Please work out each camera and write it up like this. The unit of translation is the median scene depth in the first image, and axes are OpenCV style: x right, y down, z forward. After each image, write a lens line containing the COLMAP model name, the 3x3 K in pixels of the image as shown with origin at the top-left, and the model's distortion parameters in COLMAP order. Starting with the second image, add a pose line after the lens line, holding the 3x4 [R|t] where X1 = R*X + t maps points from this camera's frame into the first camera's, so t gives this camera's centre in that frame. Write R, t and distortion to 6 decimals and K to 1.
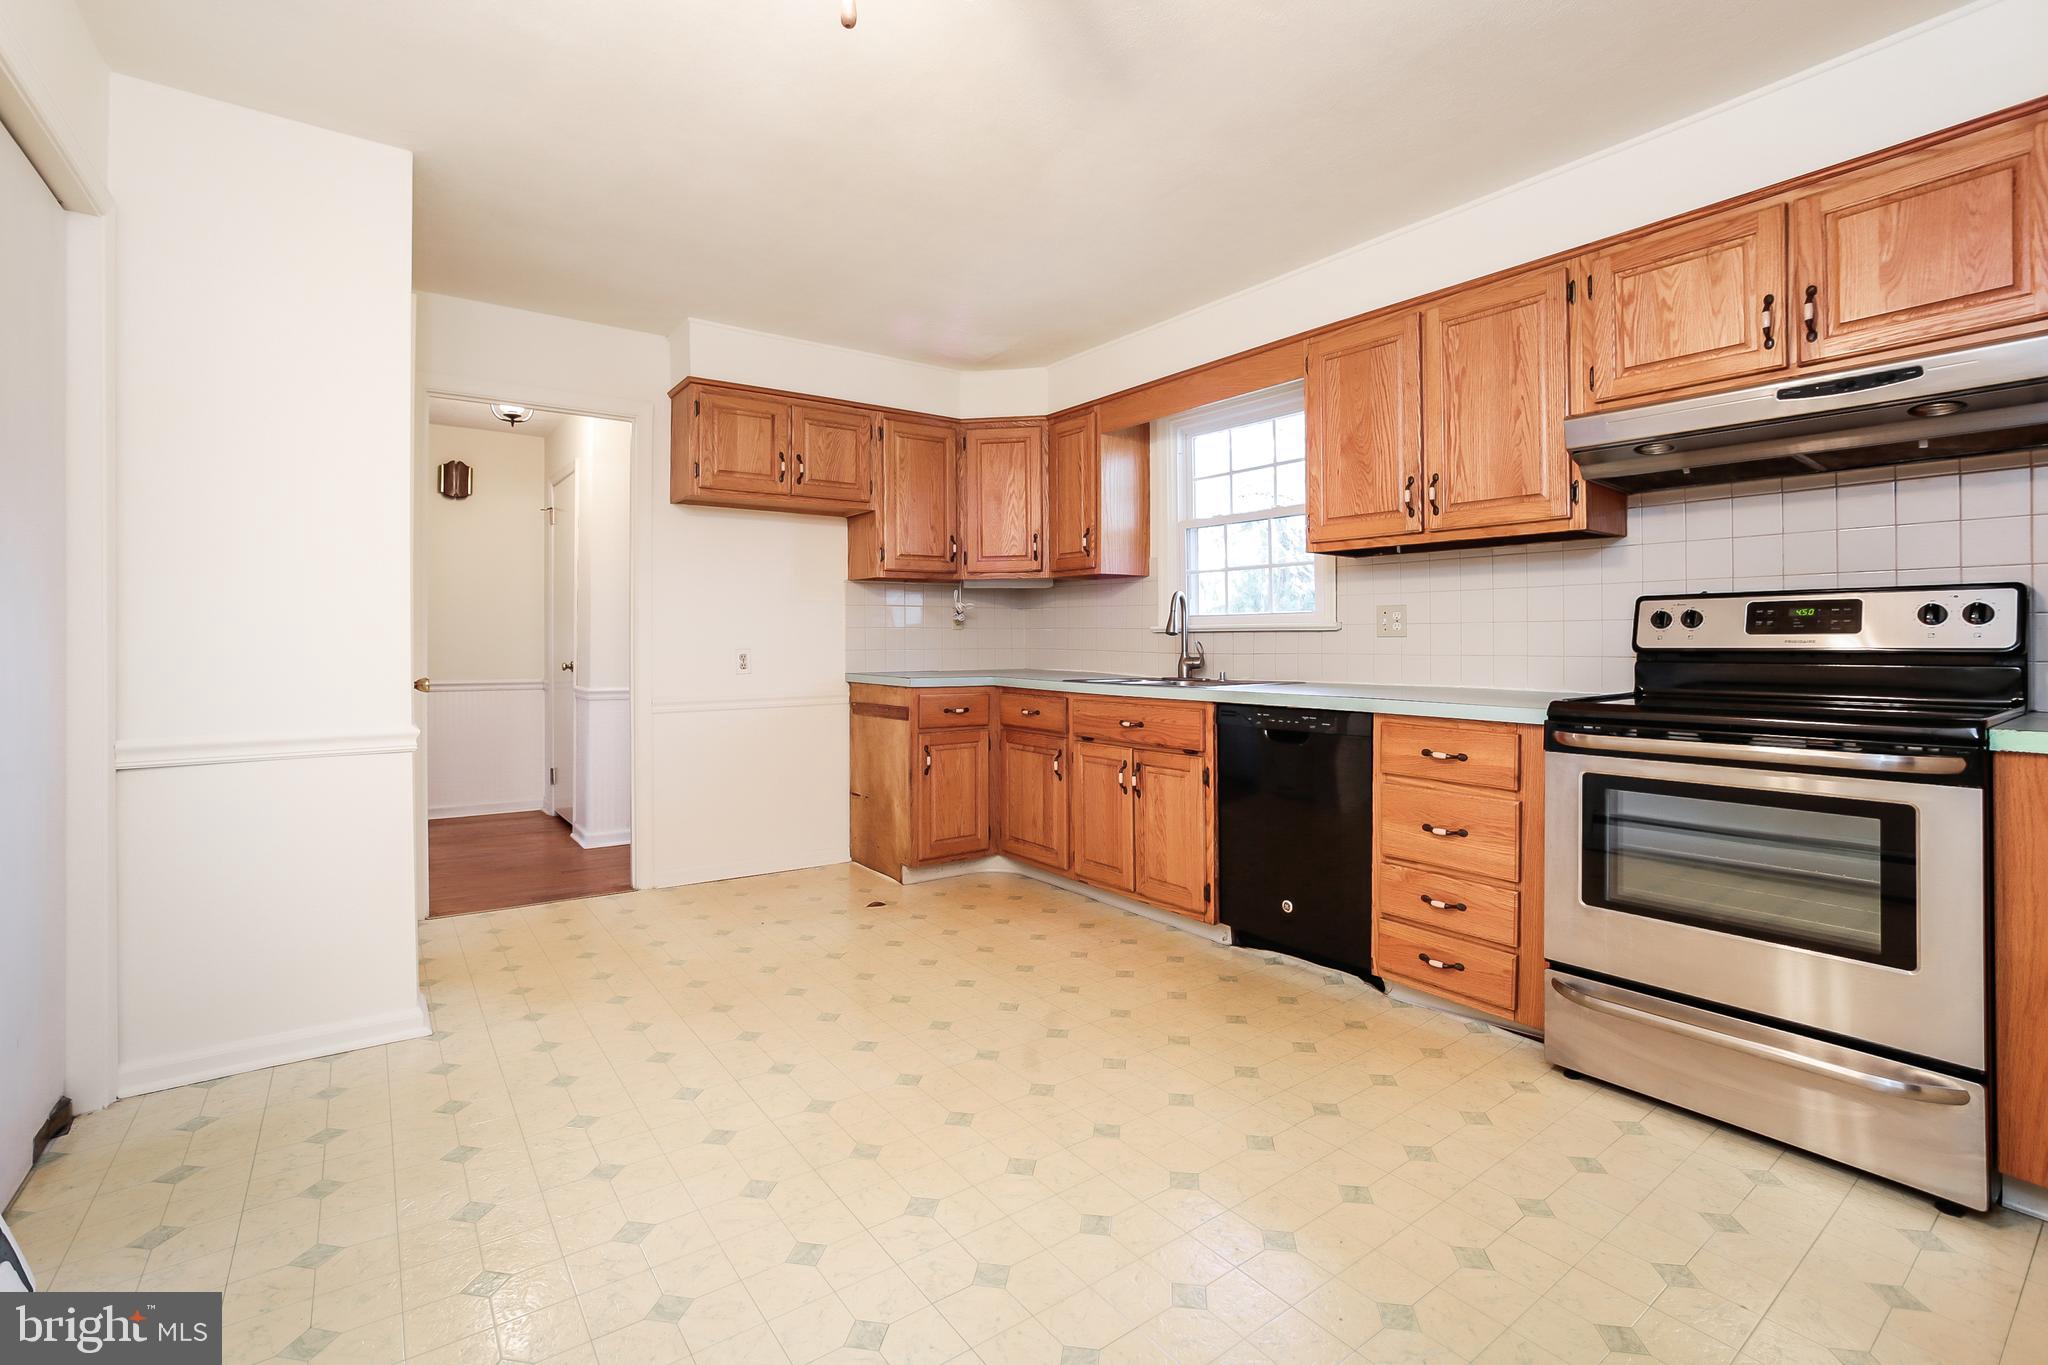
lens RADIAL K [[924.4, 0, 1017.9], [0, 924.4, 645.5], [0, 0, 1]] dist [-0.043889, 0.014076]
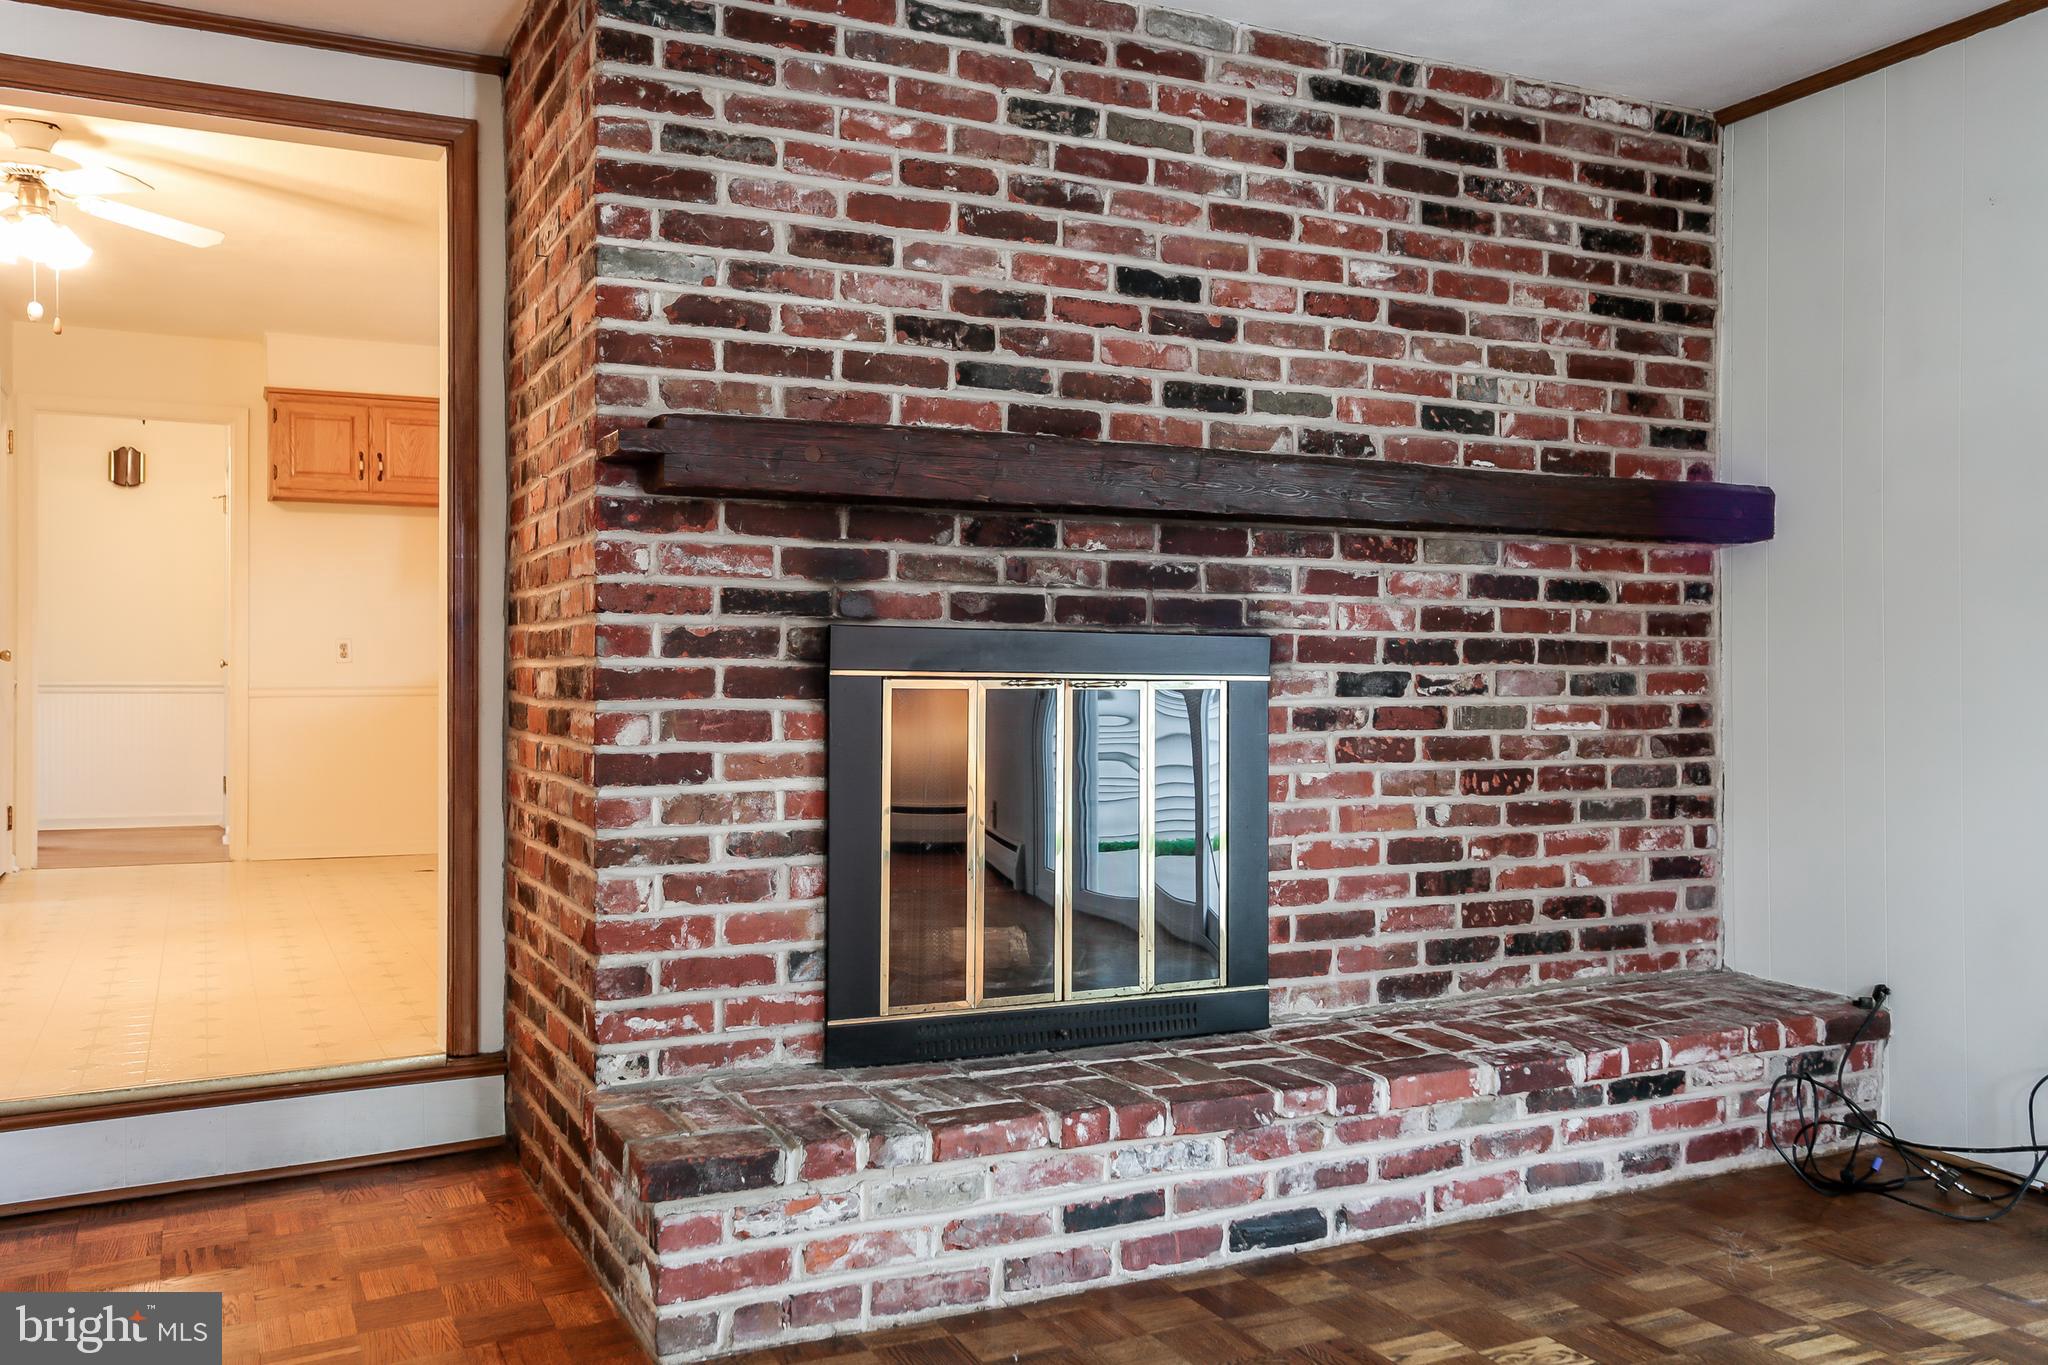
lens RADIAL K [[1668.6, 0, 1019.1], [0, 1668.6, 662.7], [0, 0, 1]] dist [0.006779, 0.009791]
pose [[0.983160, 0.004302, -0.182694, 0.851264], [-0.006631, 0.999904, -0.012140, 0.052379], [0.182624, 0.013147, 0.983095, -0.762077]]
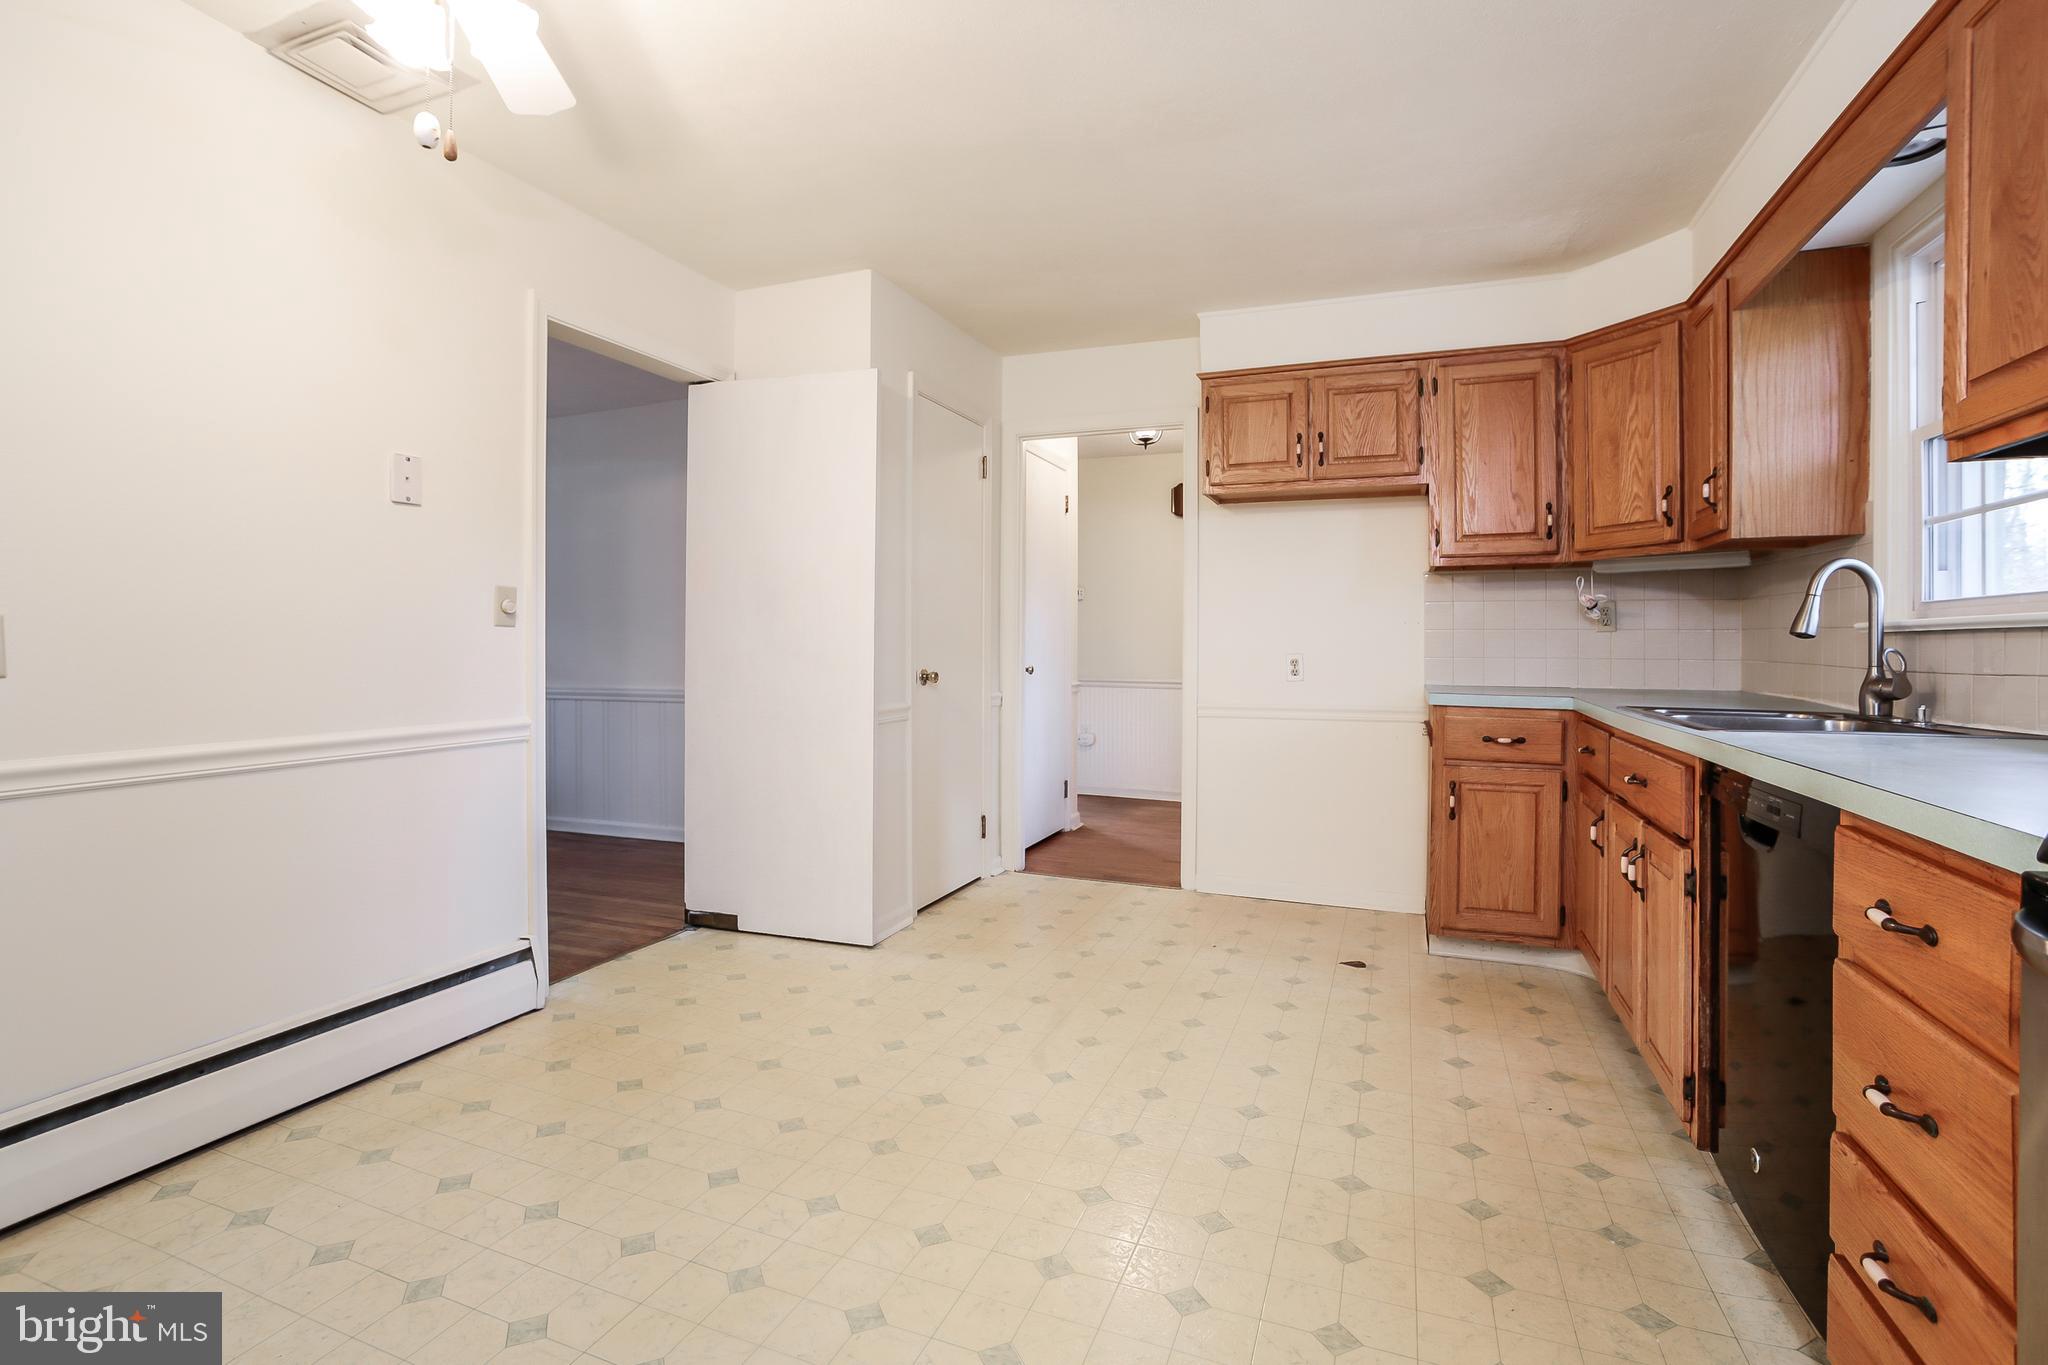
lens RADIAL K [[967.7, 0, 1022.6], [0, 967.7, 661.2], [0, 0, 1]] dist [-0.061527, 0.034665]
pose [[0.532191, 0.019631, -0.846397, 0.395280], [-0.011412, 0.999807, 0.016013, -0.001128], [0.846547, 0.001137, 0.532312, 0.280375]]
